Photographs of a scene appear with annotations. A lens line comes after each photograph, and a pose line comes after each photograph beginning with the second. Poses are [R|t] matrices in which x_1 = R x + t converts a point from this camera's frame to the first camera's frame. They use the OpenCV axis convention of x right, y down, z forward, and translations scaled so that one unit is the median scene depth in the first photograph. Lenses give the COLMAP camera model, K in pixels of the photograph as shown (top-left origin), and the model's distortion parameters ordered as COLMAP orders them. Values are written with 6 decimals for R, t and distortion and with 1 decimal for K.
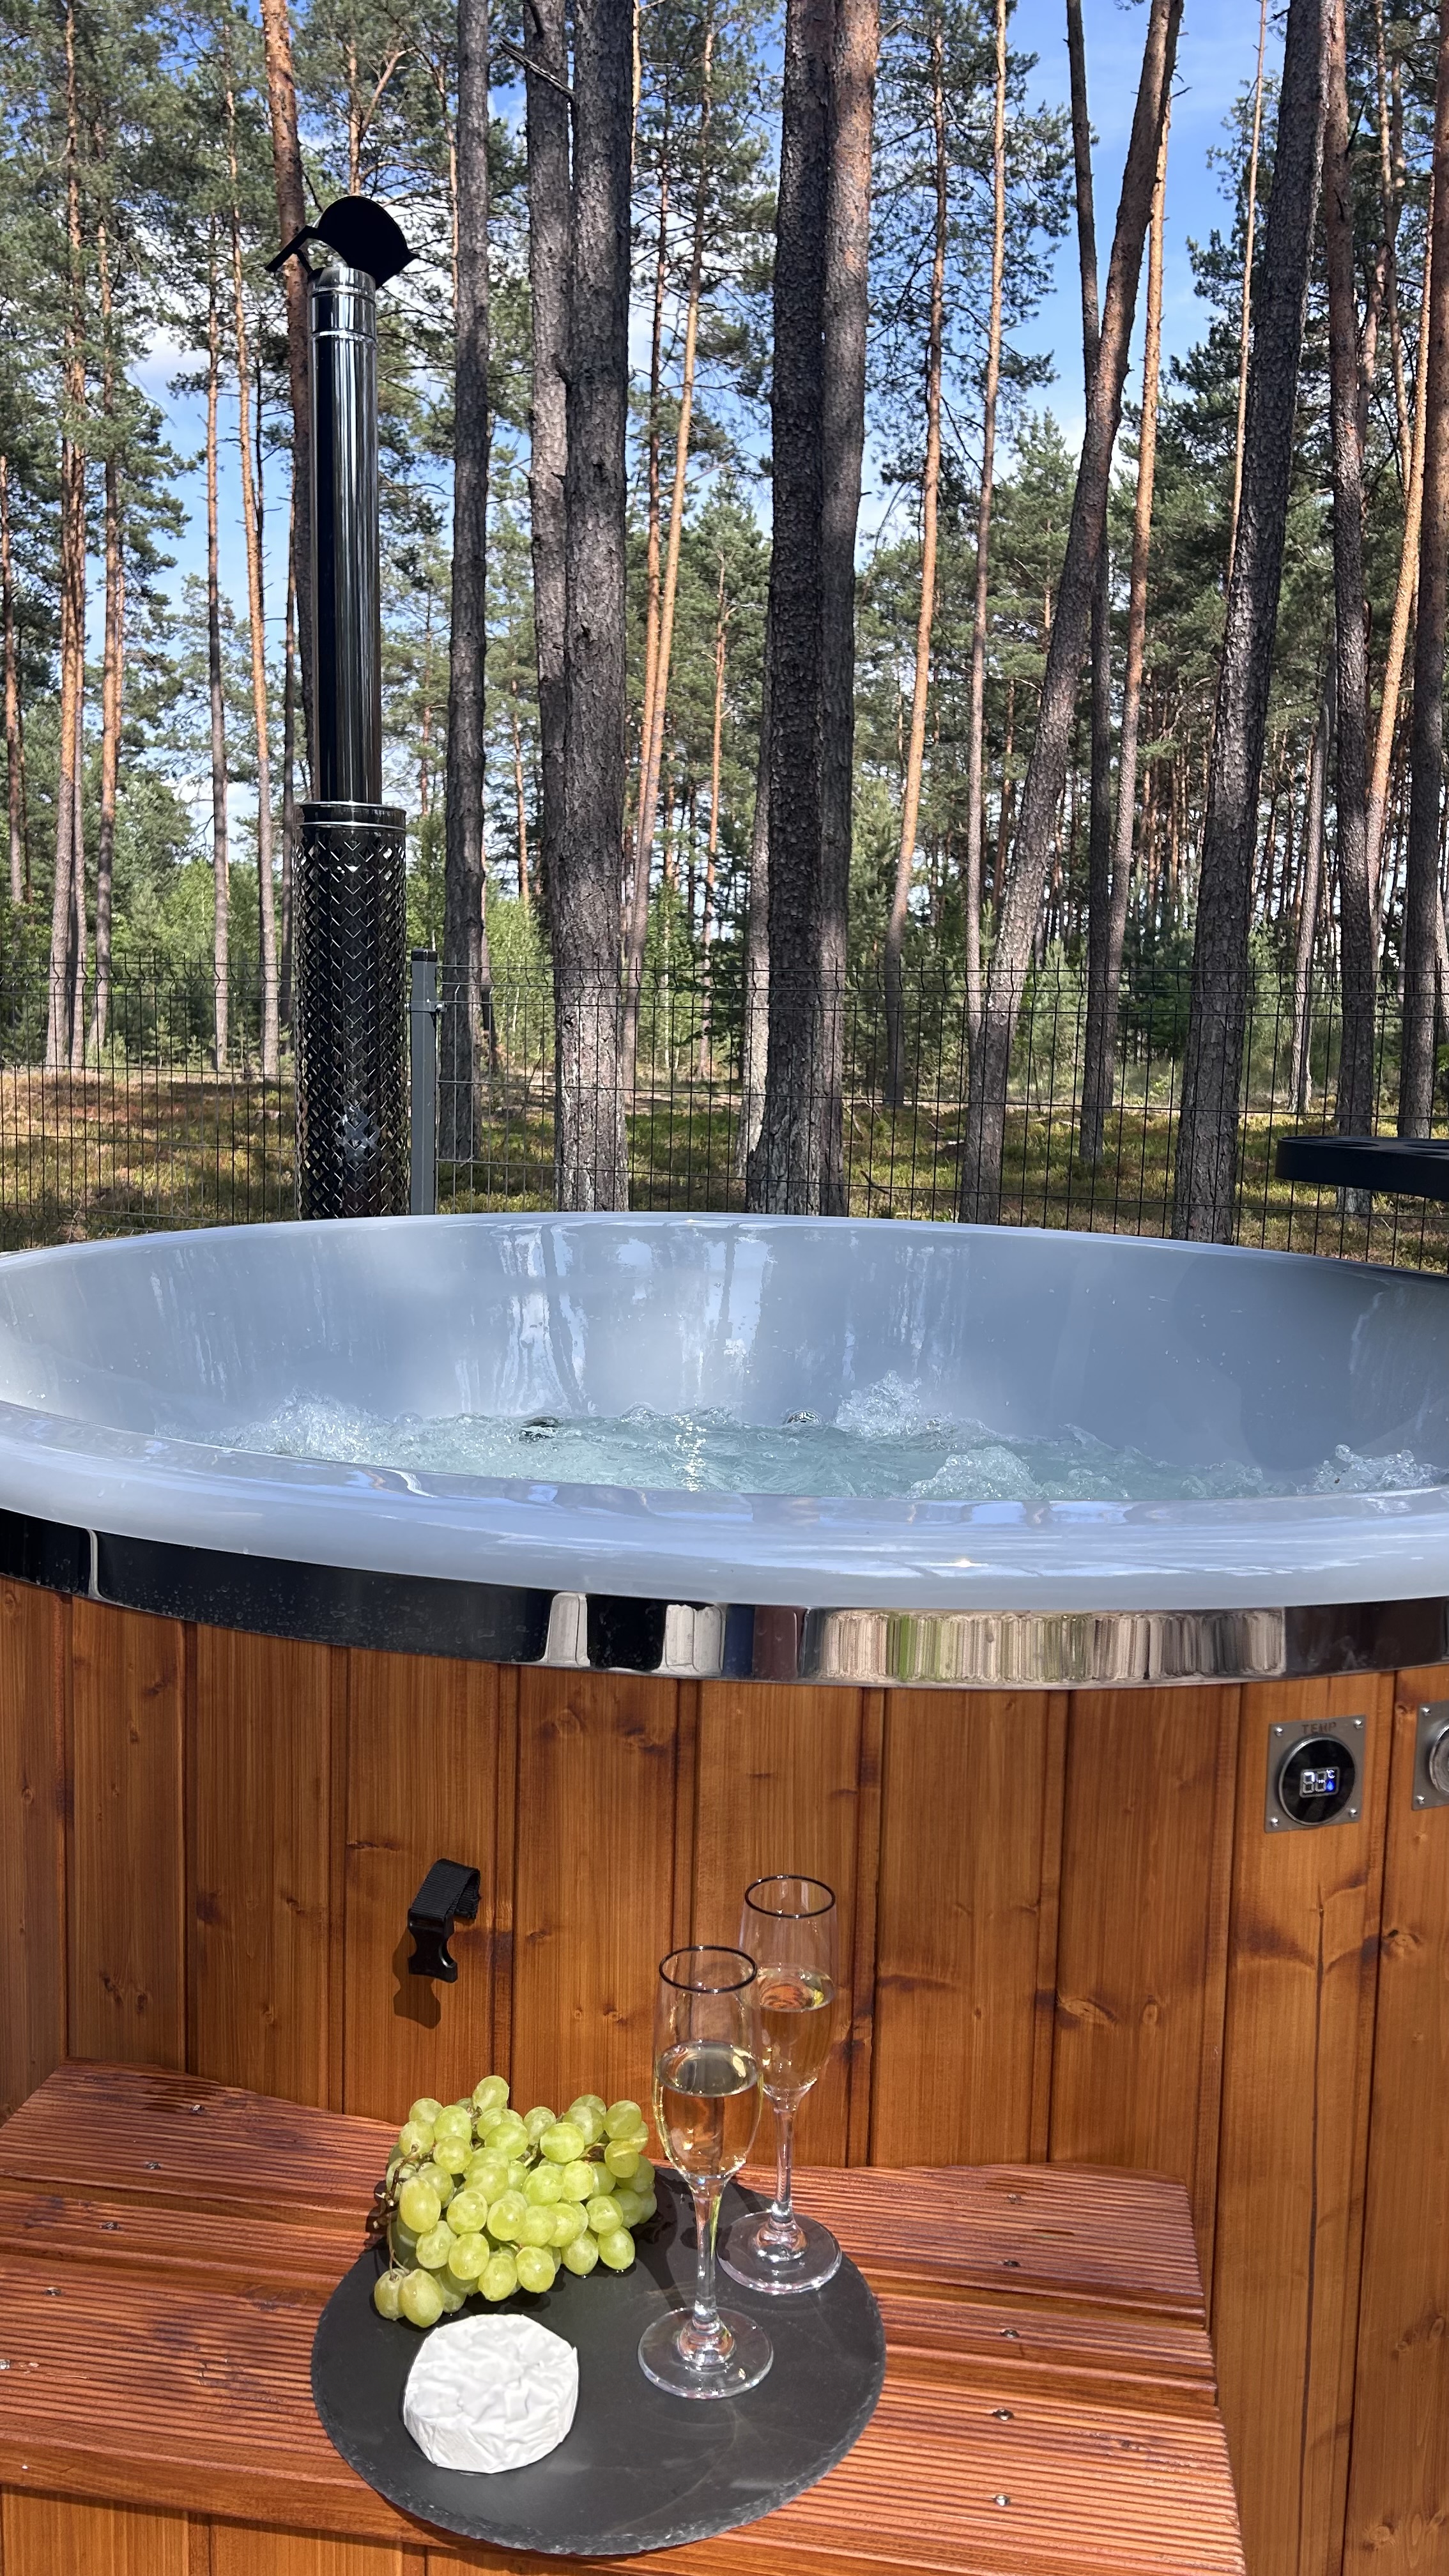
lens RADIAL K [[1817.6, 0, 700.9], [0, 1817.6, 1320.2], [0, 0, 1]] dist [0.021940, -0.024177]
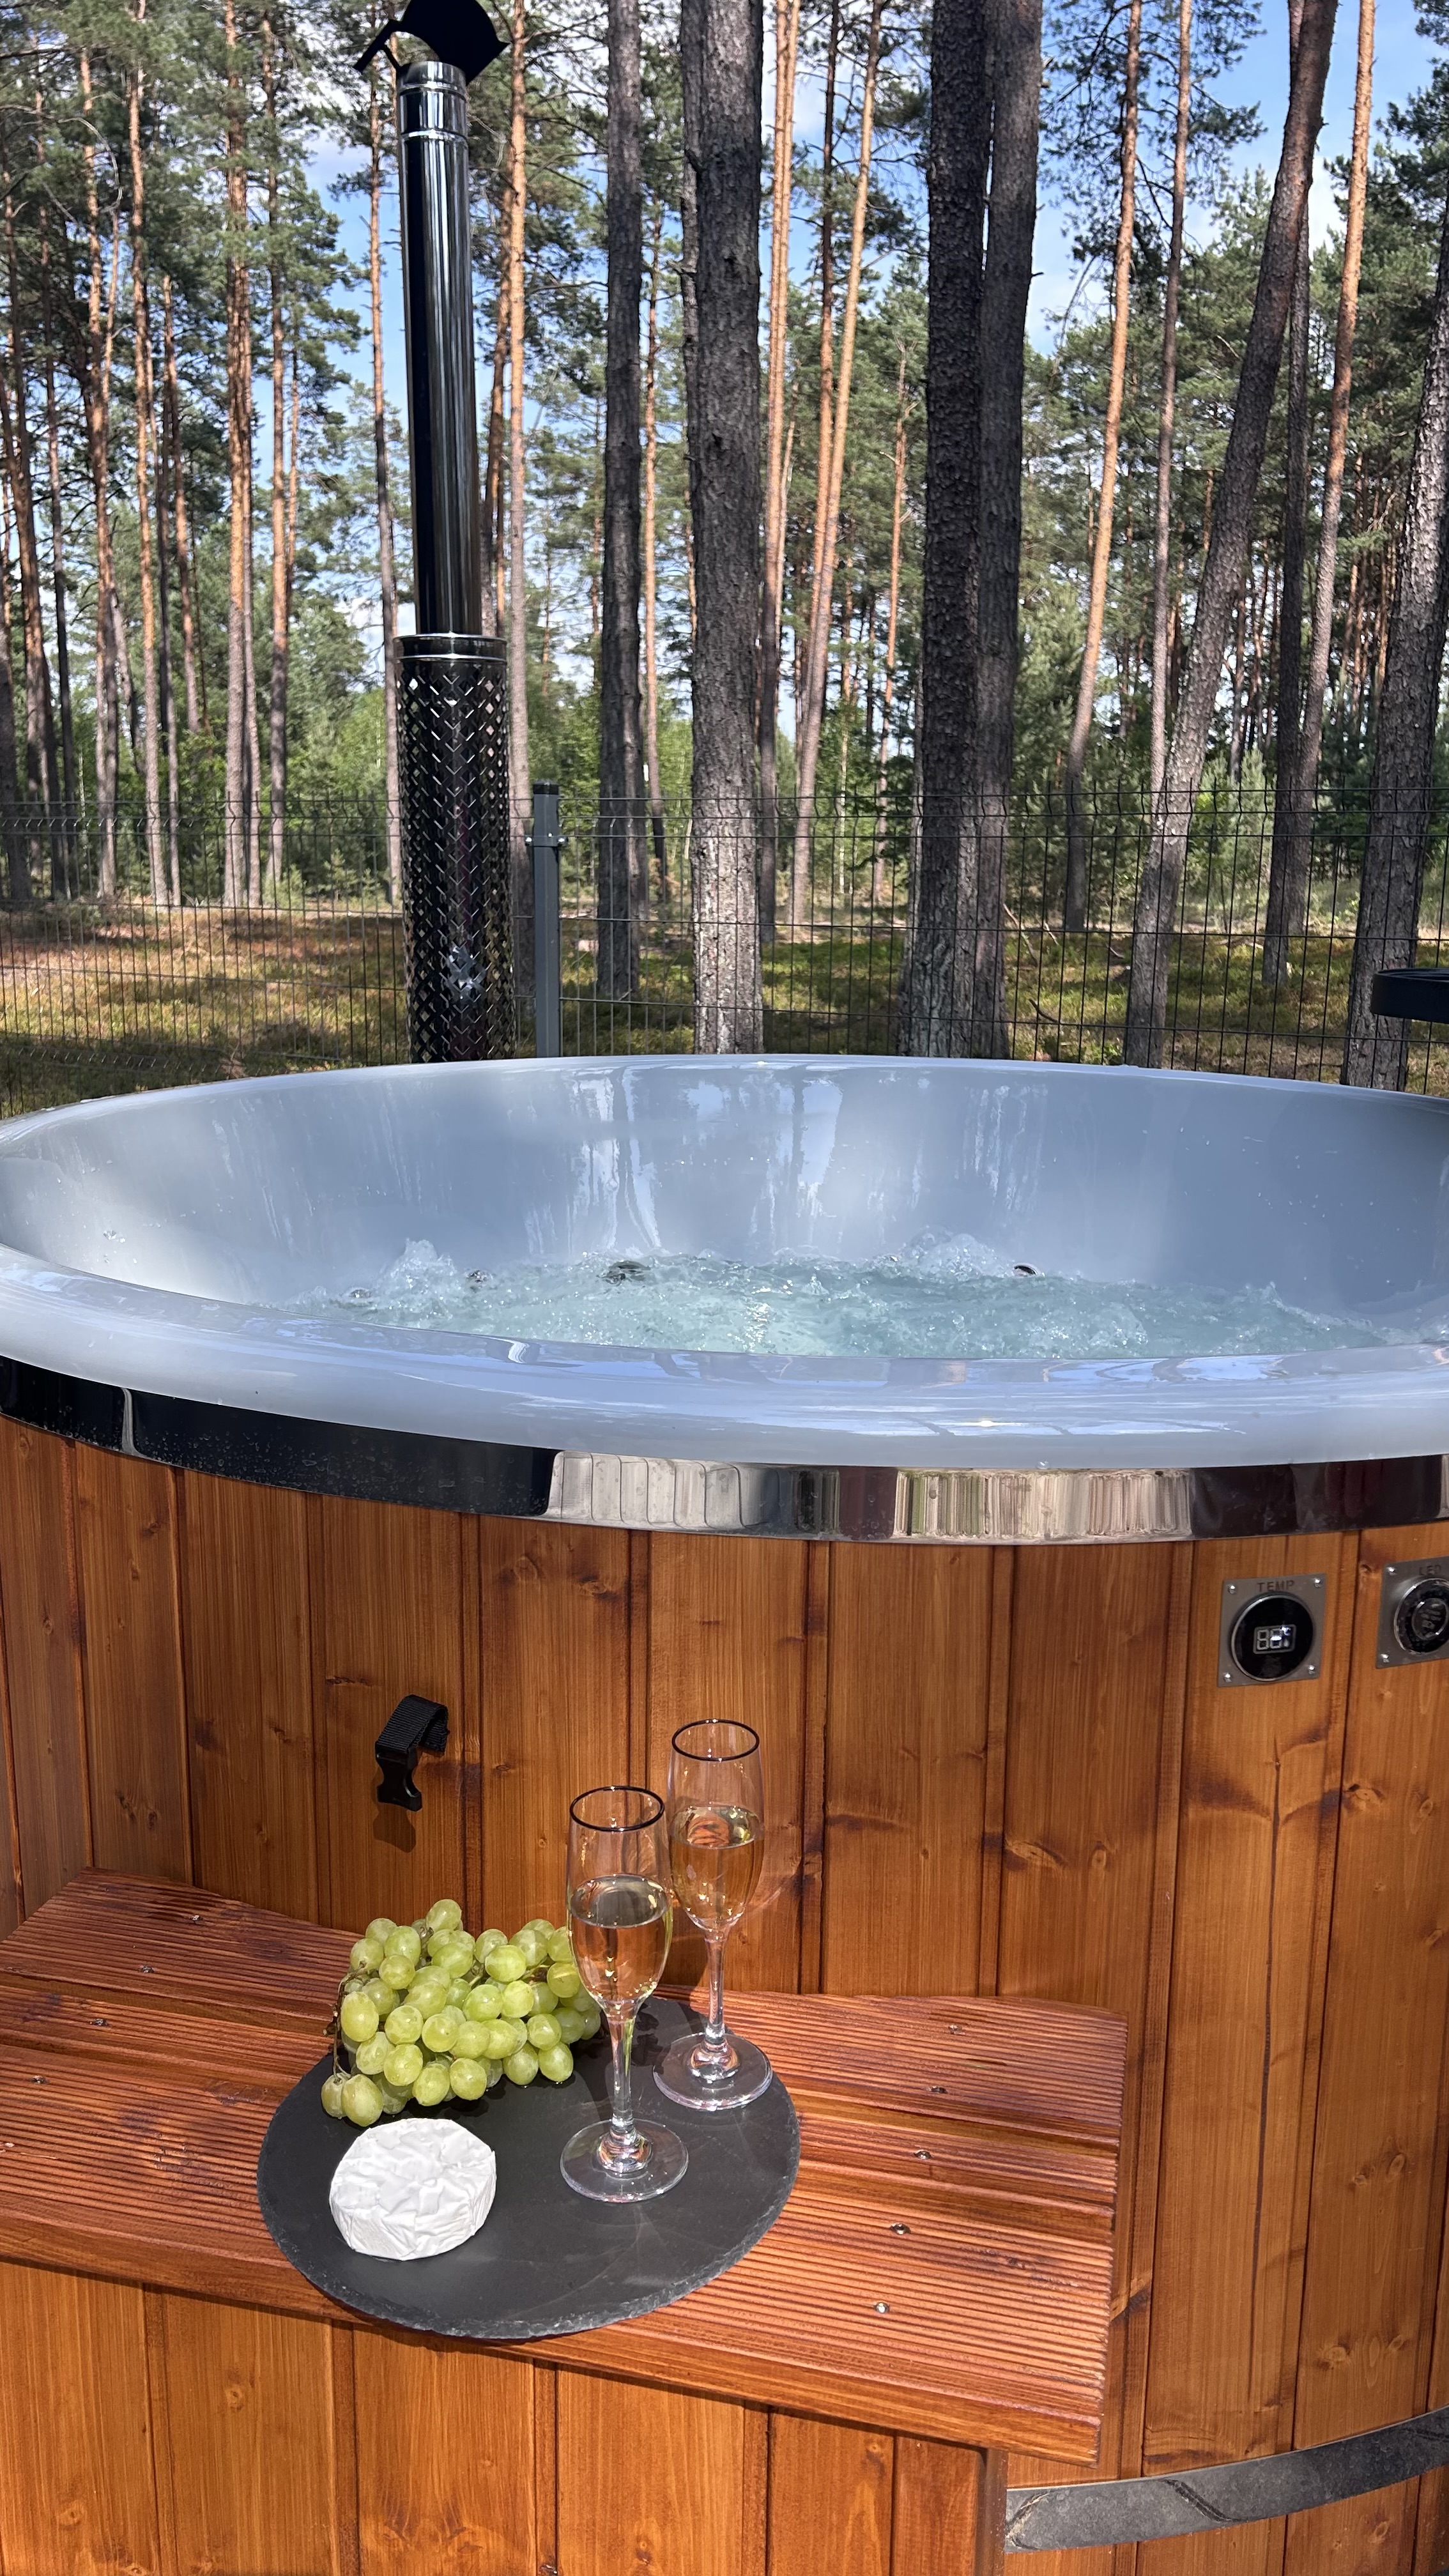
lens RADIAL K [[1817.6, 0, 726.6], [0, 1817.6, 1313.9], [0, 0, 1]] dist [0.021940, -0.024177]
pose [[0.996406, 0.003893, -0.084619, 0.112566], [0.003662, 0.996030, 0.088943, -0.012600], [0.084629, -0.088934, 0.992436, -0.000243]]
